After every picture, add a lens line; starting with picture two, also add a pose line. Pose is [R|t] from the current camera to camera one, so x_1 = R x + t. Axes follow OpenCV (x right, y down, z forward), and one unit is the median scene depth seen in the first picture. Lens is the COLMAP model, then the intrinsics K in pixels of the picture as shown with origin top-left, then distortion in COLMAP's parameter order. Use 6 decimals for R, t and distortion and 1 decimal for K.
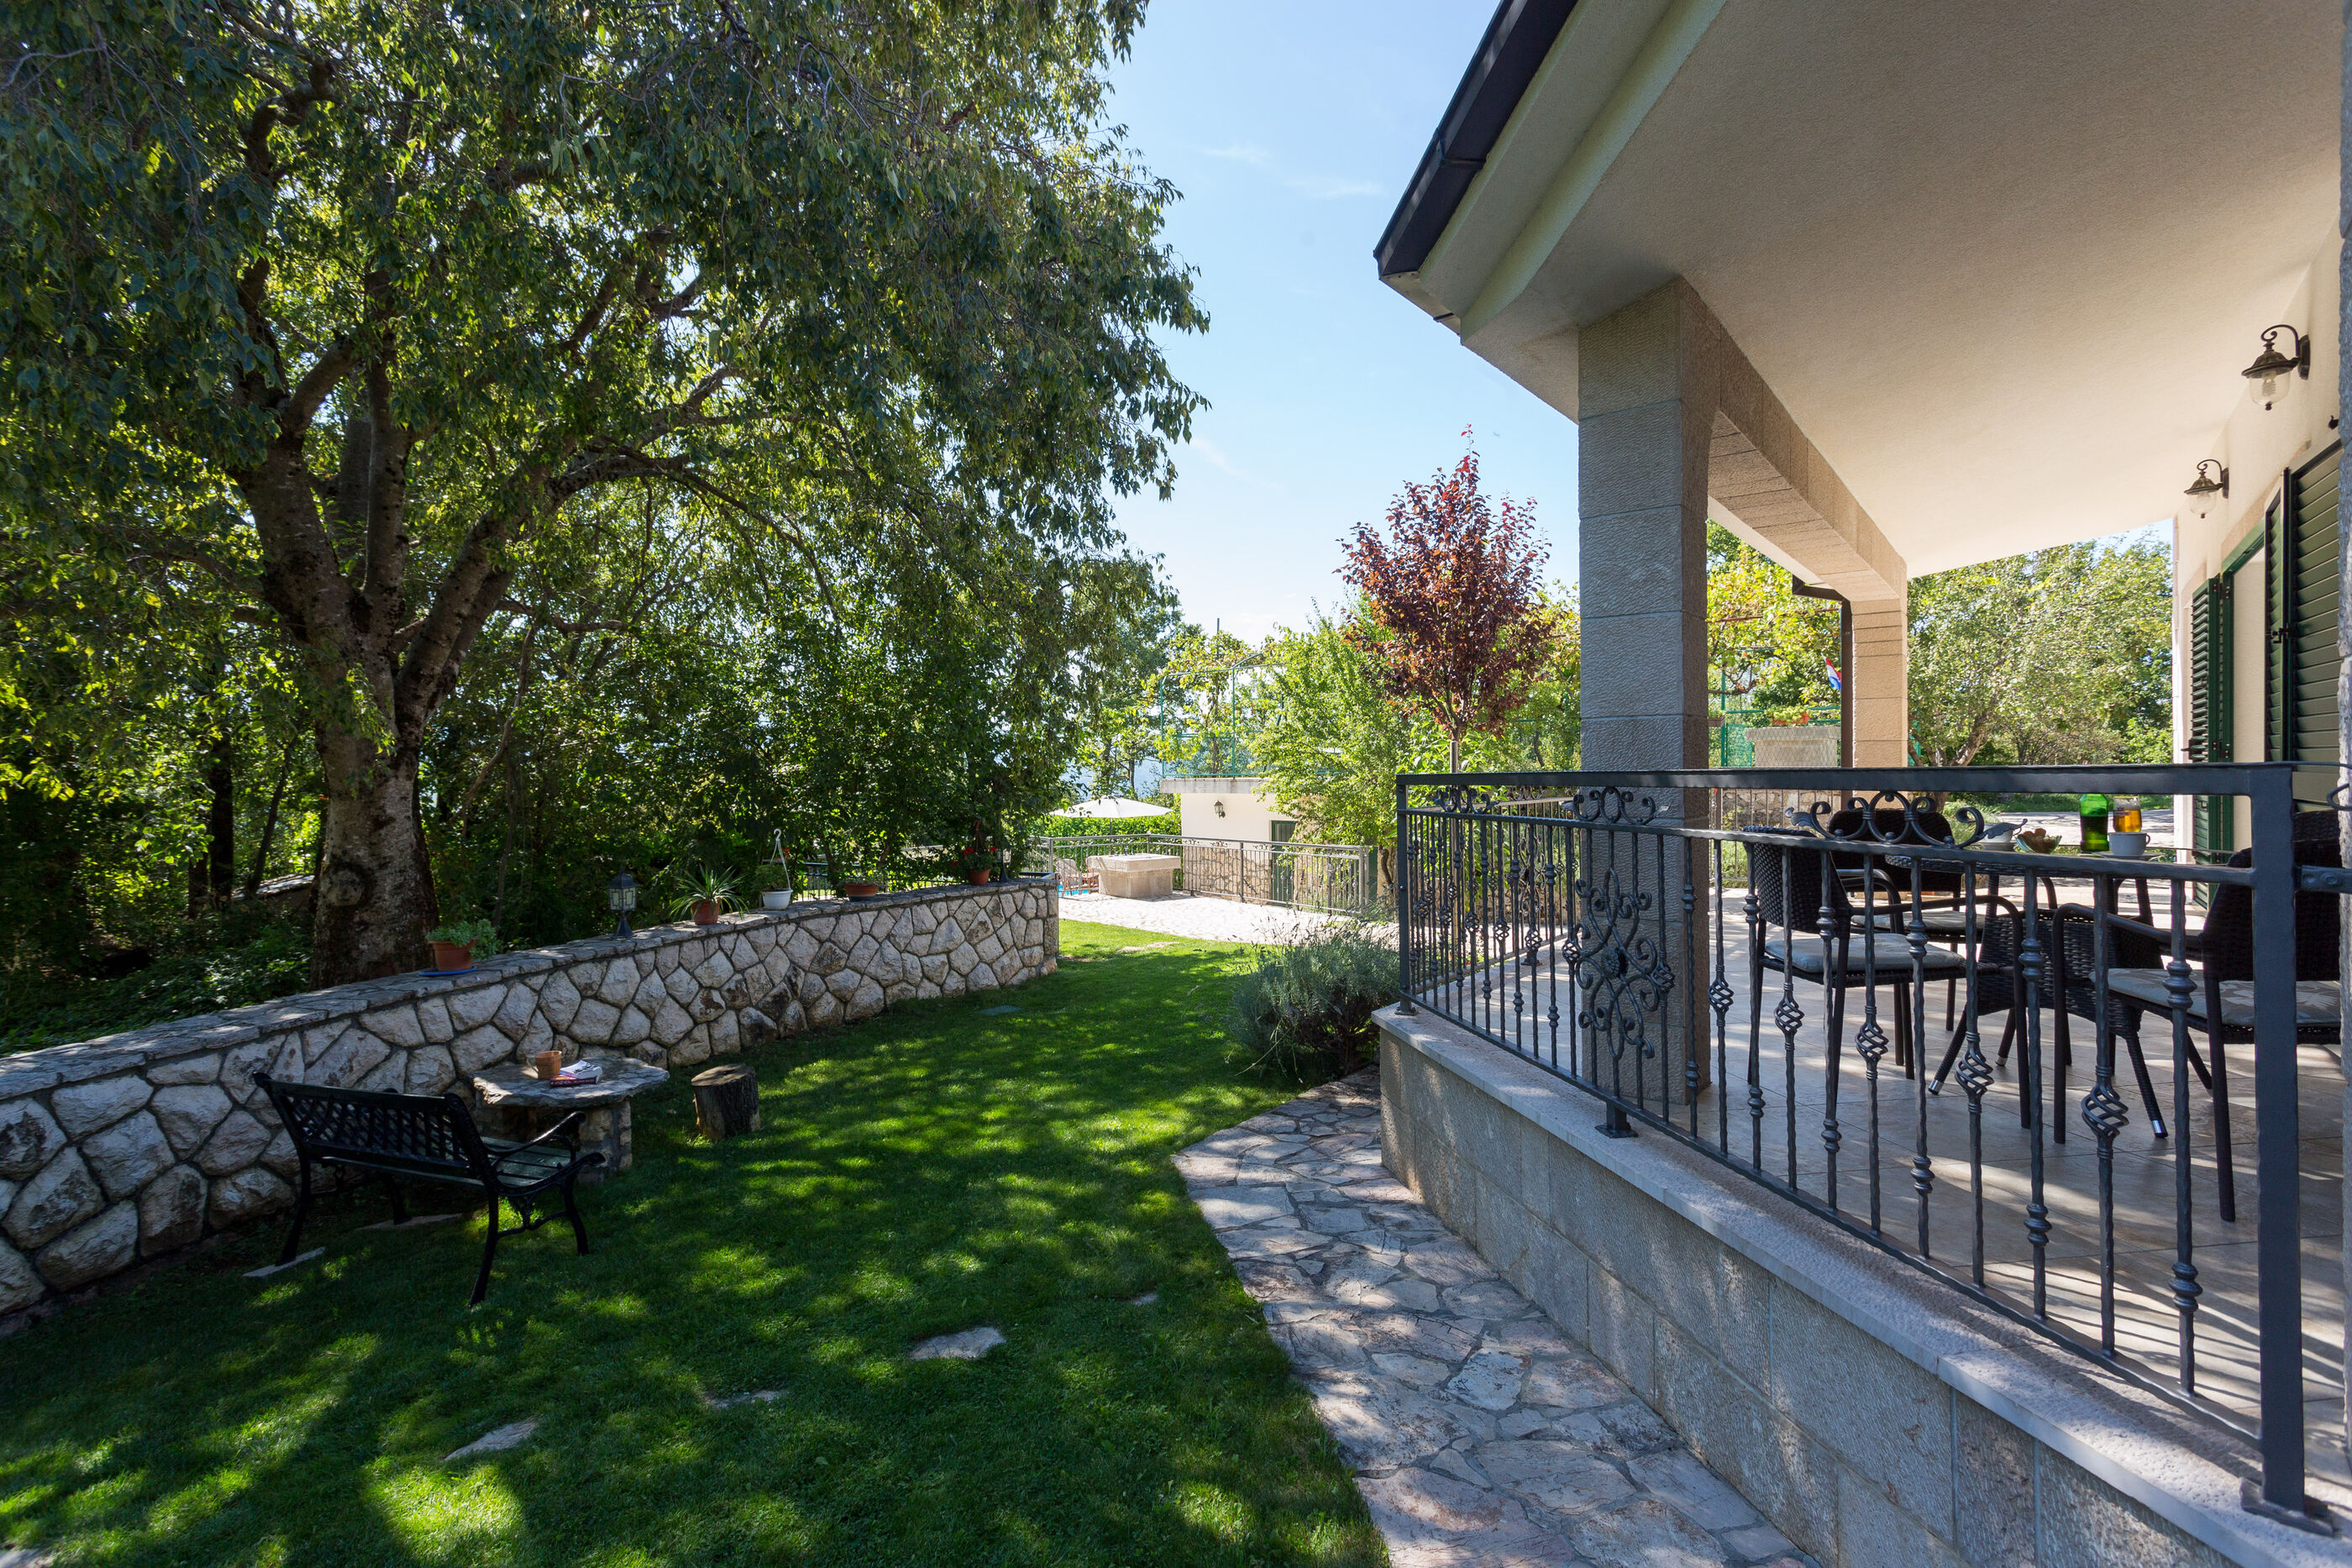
lens RADIAL K [[1114.1, 0, 1168.6], [0, 1114.1, 780.6], [0, 0, 1]] dist [0.004314, 0.001318]
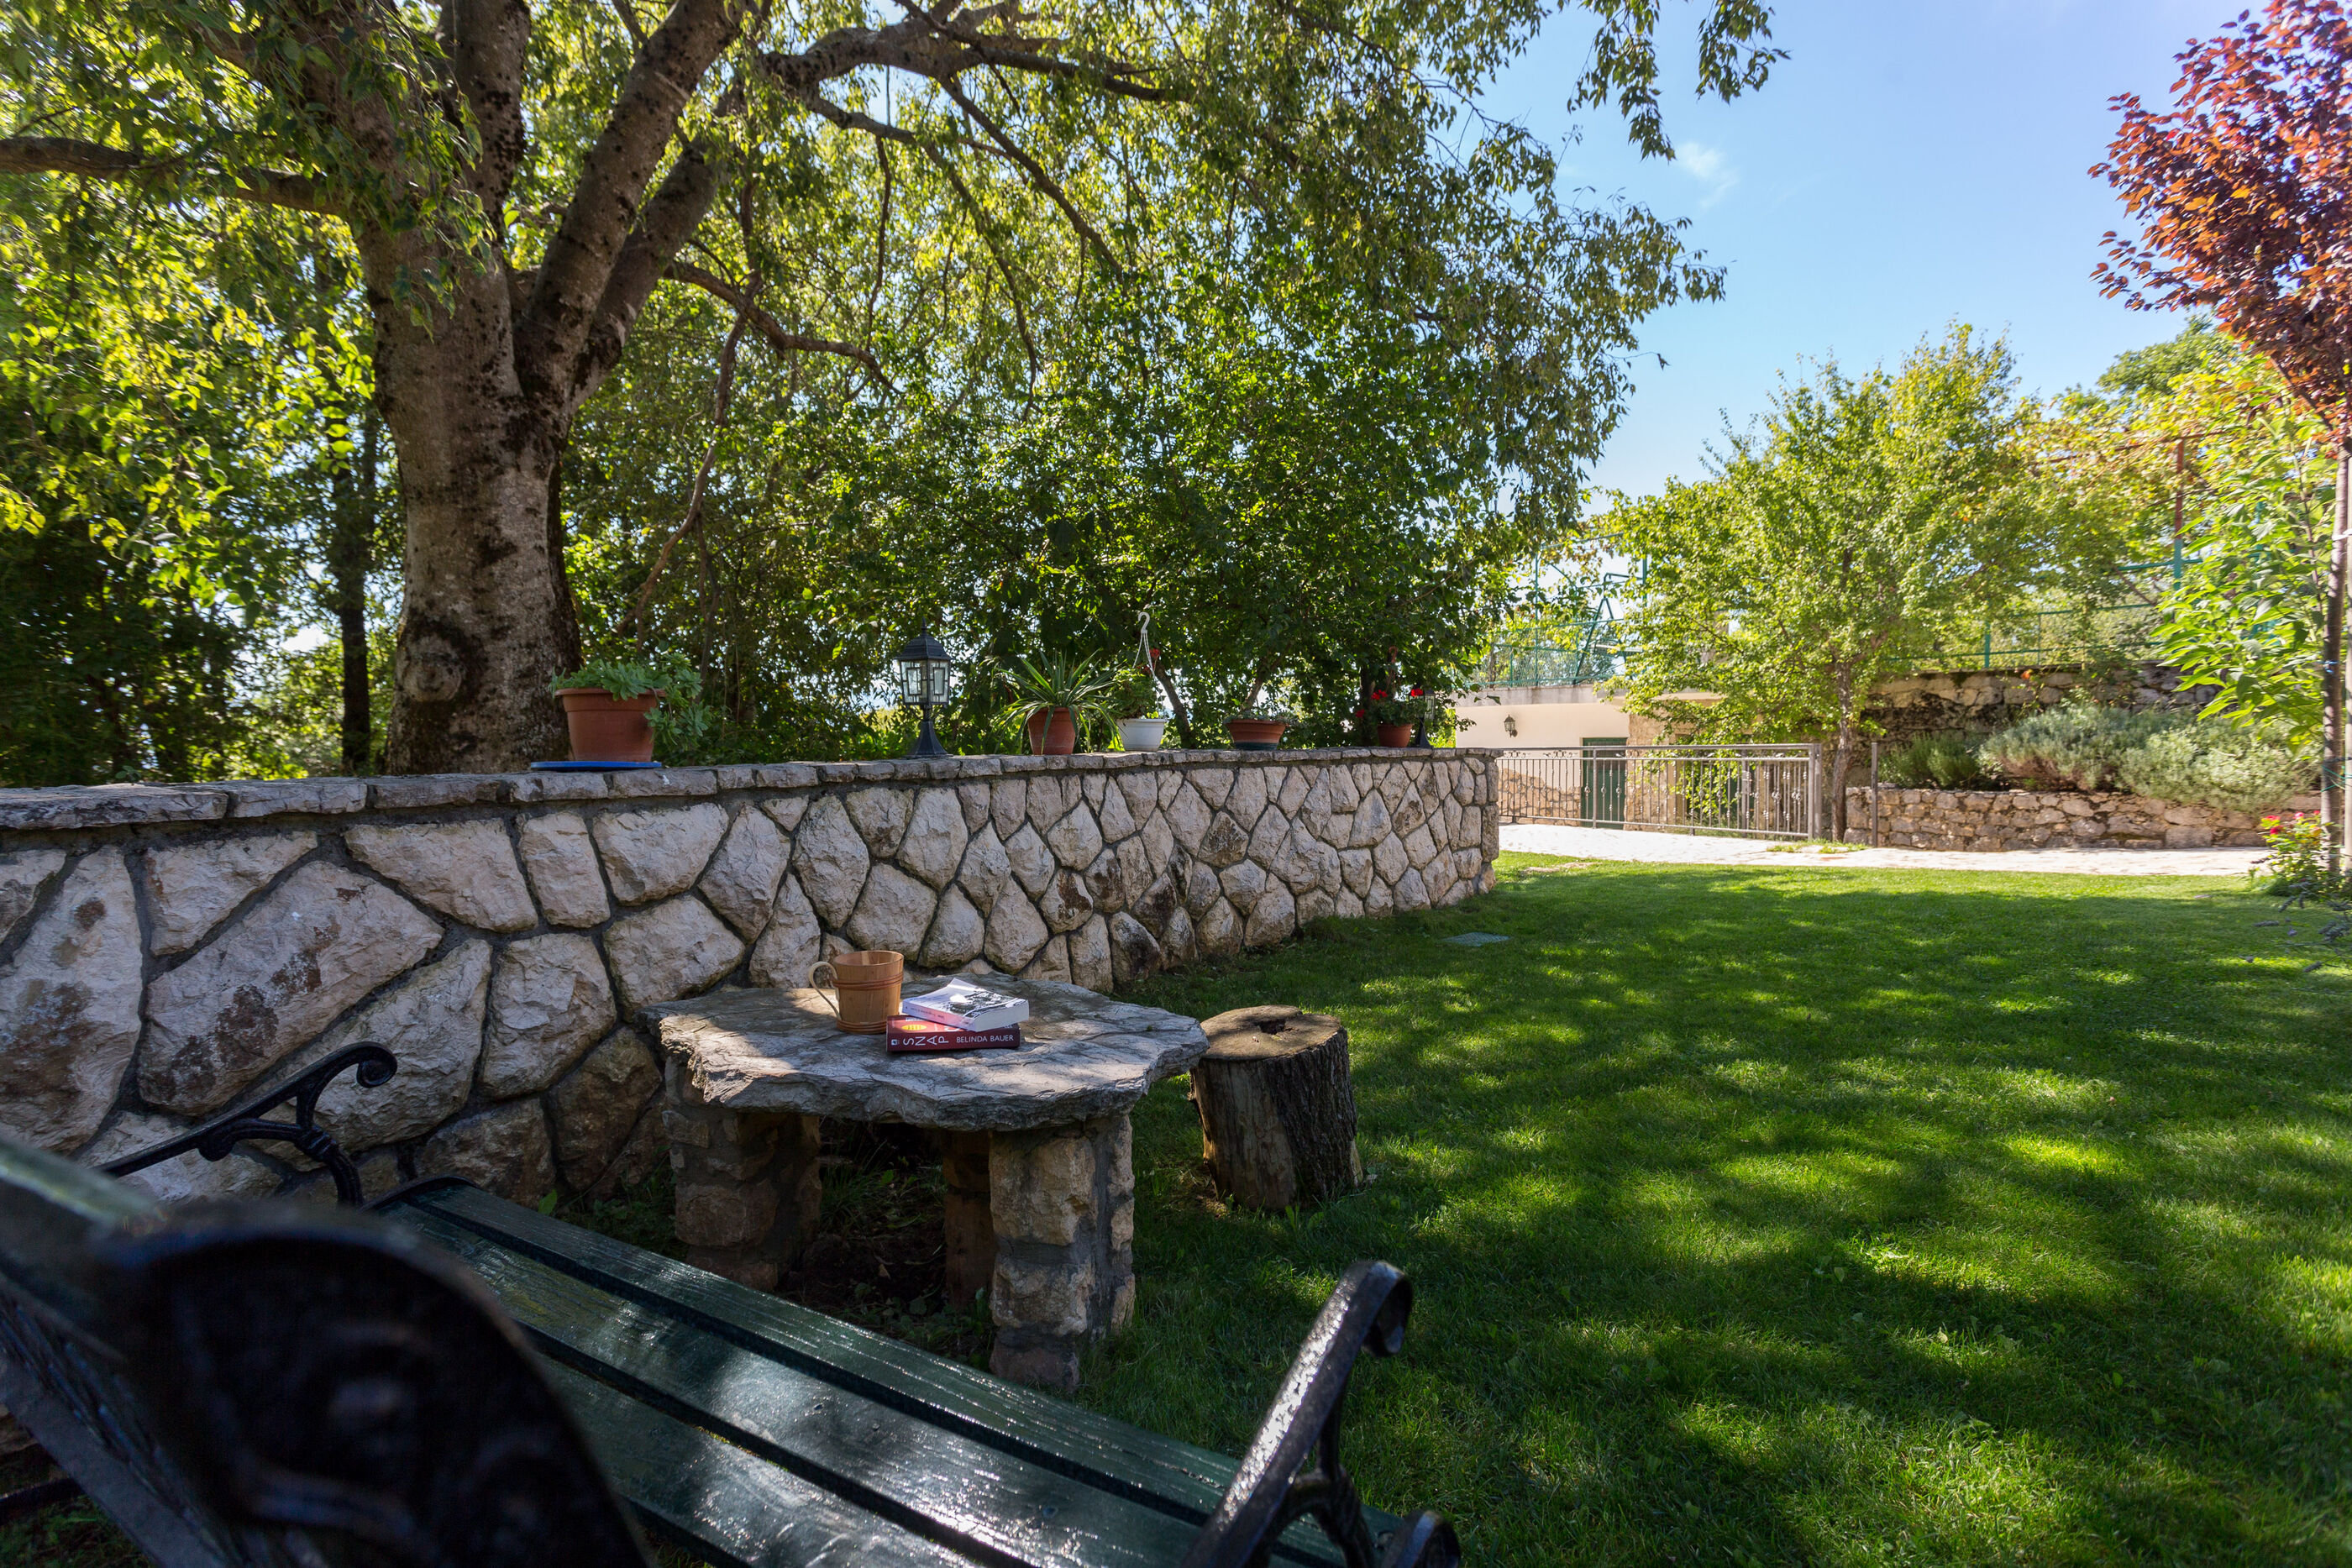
lens RADIAL K [[1114.1, 0, 1168.6], [0, 1114.1, 780.6], [0, 0, 1]] dist [0.004314, 0.001318]
pose [[0.992193, 0.002266, -0.124691, -0.326828], [0.000989, 0.999660, 0.026038, 0.142216], [0.124708, -0.025958, 0.991854, 0.524982]]
